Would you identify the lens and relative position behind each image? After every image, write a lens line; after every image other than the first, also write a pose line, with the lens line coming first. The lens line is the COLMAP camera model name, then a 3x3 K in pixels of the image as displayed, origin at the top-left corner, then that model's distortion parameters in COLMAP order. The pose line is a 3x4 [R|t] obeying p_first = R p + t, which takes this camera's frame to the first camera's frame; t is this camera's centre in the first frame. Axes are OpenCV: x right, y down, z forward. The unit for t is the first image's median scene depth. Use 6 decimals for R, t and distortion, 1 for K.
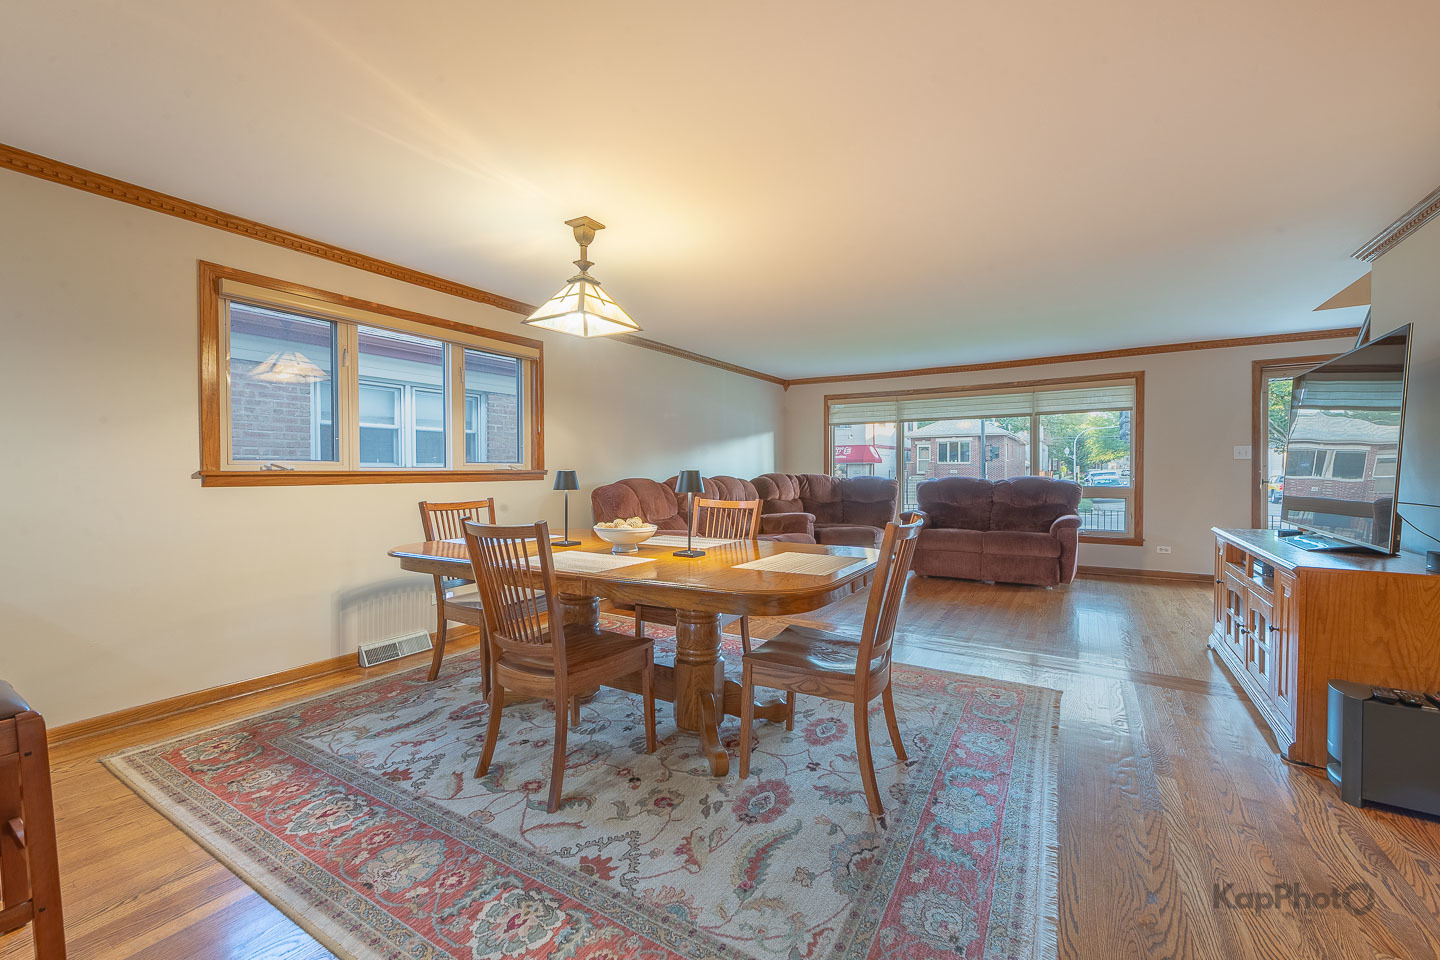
lens RADIAL K [[628.0, 0, 735.1], [0, 628.0, 469.1], [0, 0, 1]] dist [0.019270, -0.003639]
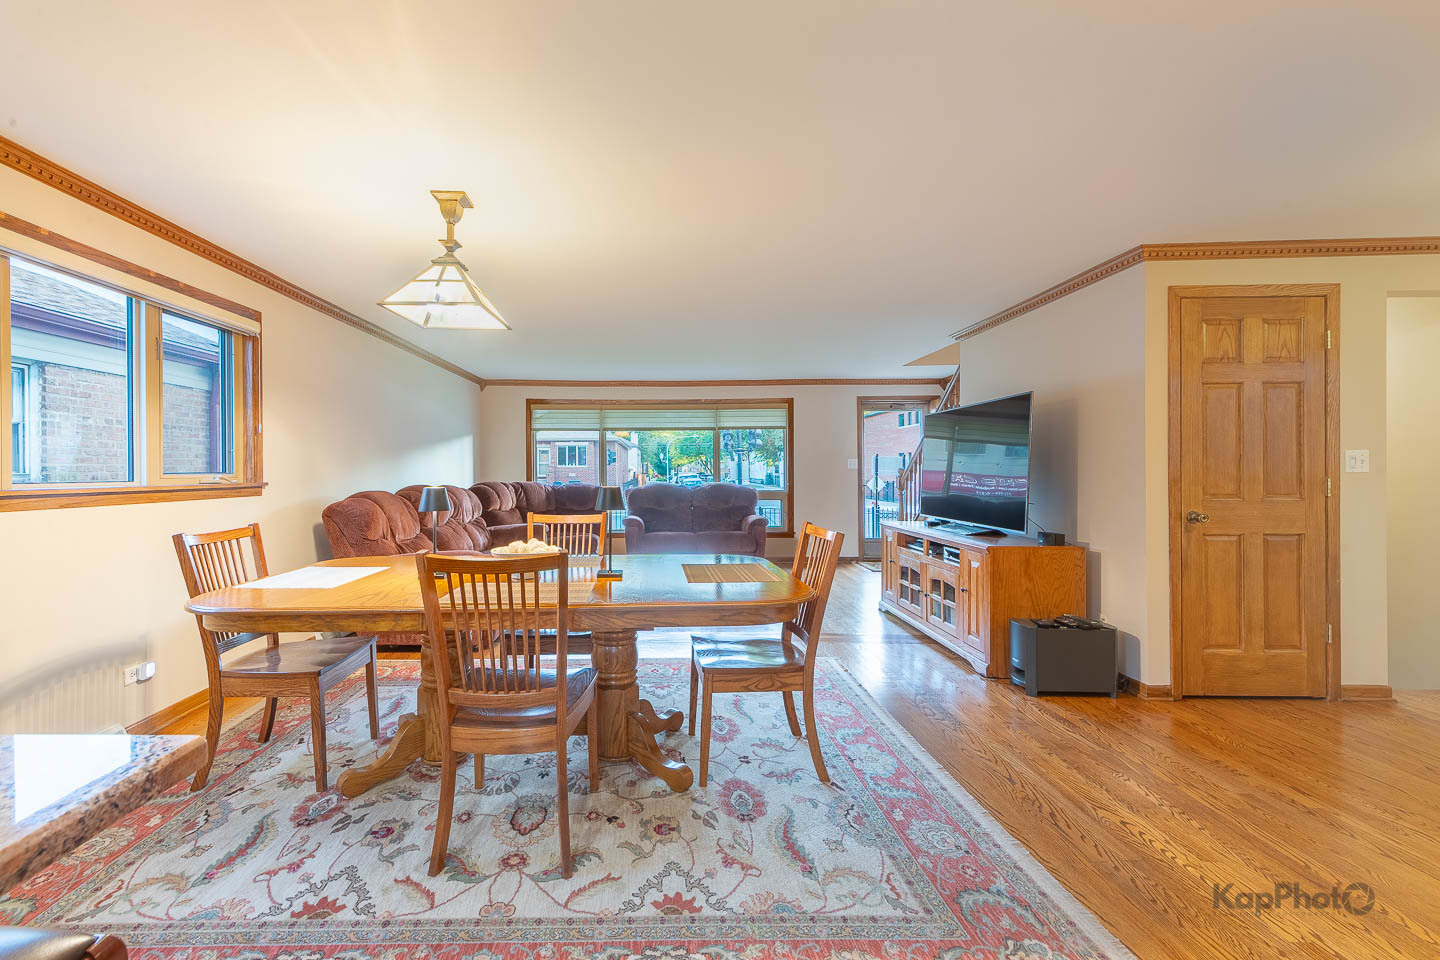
lens RADIAL K [[628.0, 0, 726.8], [0, 628.0, 466.9], [0, 0, 1]] dist [0.019270, -0.003639]
pose [[0.830200, 0.007457, 0.557416, -0.202345], [-0.003191, 0.999958, -0.008625, -0.009693], [-0.557456, 0.005382, 0.830189, 0.043461]]
